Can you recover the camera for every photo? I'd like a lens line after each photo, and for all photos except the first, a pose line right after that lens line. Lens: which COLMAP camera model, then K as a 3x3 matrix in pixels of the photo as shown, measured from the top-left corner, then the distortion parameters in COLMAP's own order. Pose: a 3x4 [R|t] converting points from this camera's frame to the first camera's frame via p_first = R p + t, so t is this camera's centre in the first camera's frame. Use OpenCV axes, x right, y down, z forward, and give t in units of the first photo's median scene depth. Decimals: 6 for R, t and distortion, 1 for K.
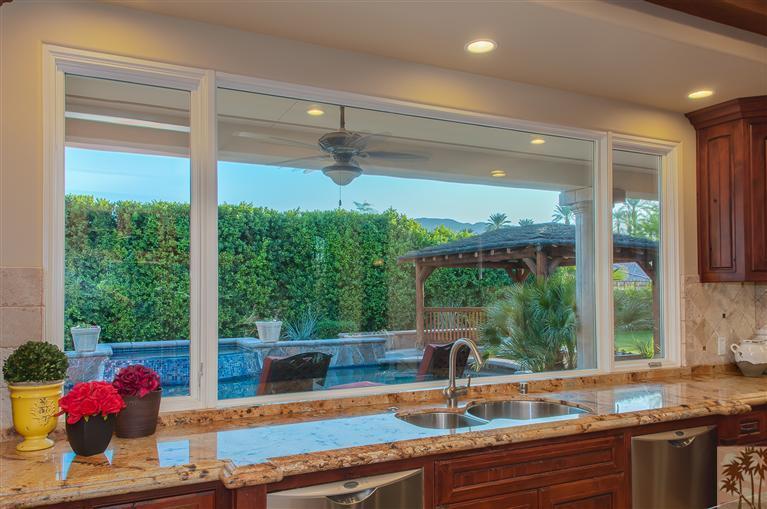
lens RADIAL K [[583.1, 0, 384.5], [0, 583.1, 266.7], [0, 0, 1]] dist [0.034003, -0.039527]
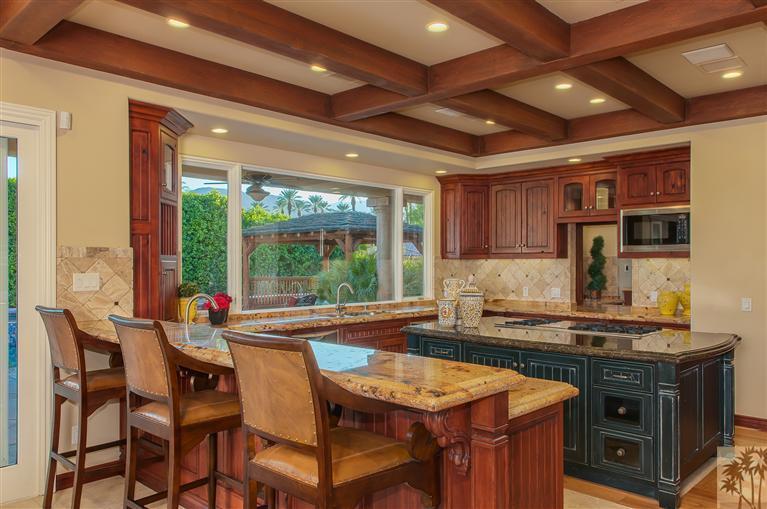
lens RADIAL K [[583.1, 0, 384.5], [0, 583.1, 266.7], [0, 0, 1]] dist [0.034003, -0.039527]
pose [[0.936234, 0.000813, 0.351376, -0.095378], [-0.017129, 0.998914, 0.043329, -0.008073], [-0.350959, -0.046585, 0.935231, -0.218244]]
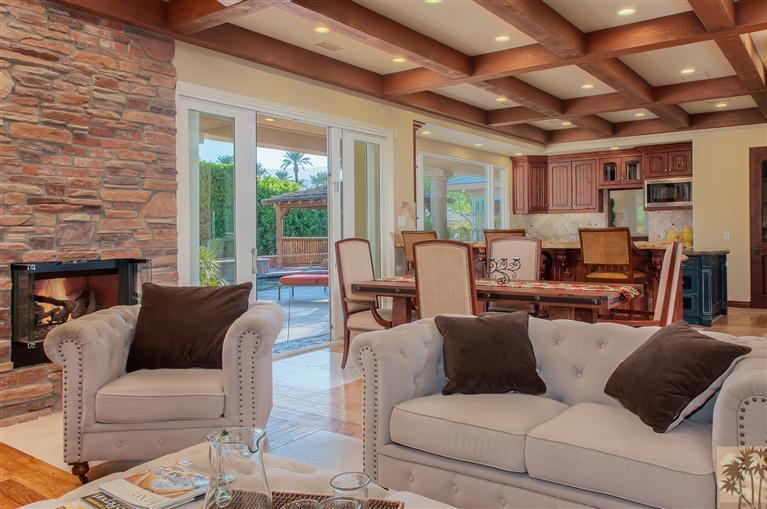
lens RADIAL K [[597.2, 0, 386.0], [0, 597.2, 231.5], [0, 0, 1]] dist [0.025966, -0.013575]
pose [[0.889869, -0.005416, 0.456185, -0.357188], [-0.011556, 0.999341, 0.034407, 0.004405], [-0.456070, -0.035889, 0.889220, -0.353499]]
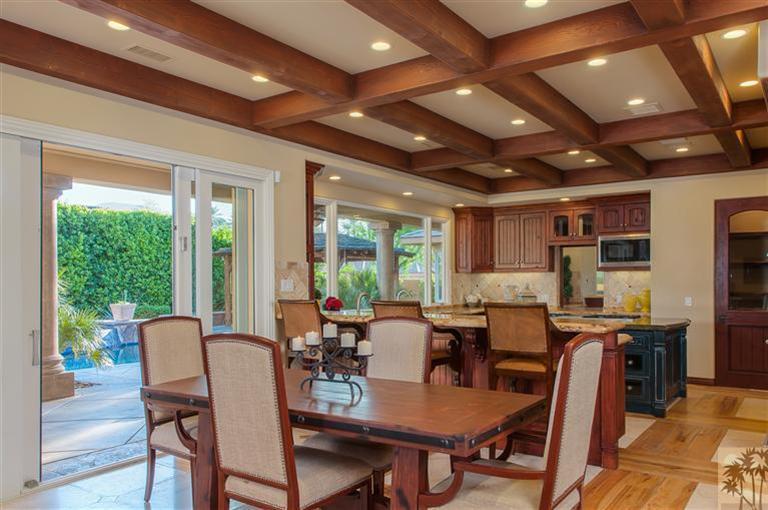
lens RADIAL K [[583.8, 0, 385.0], [0, 583.8, 267.2], [0, 0, 1]] dist [0.034003, -0.039527]
pose [[0.879057, 0.011894, 0.476568, -0.250051], [-0.018333, 0.999793, 0.008863, -0.004077], [-0.476364, -0.016528, 0.879093, -0.291859]]
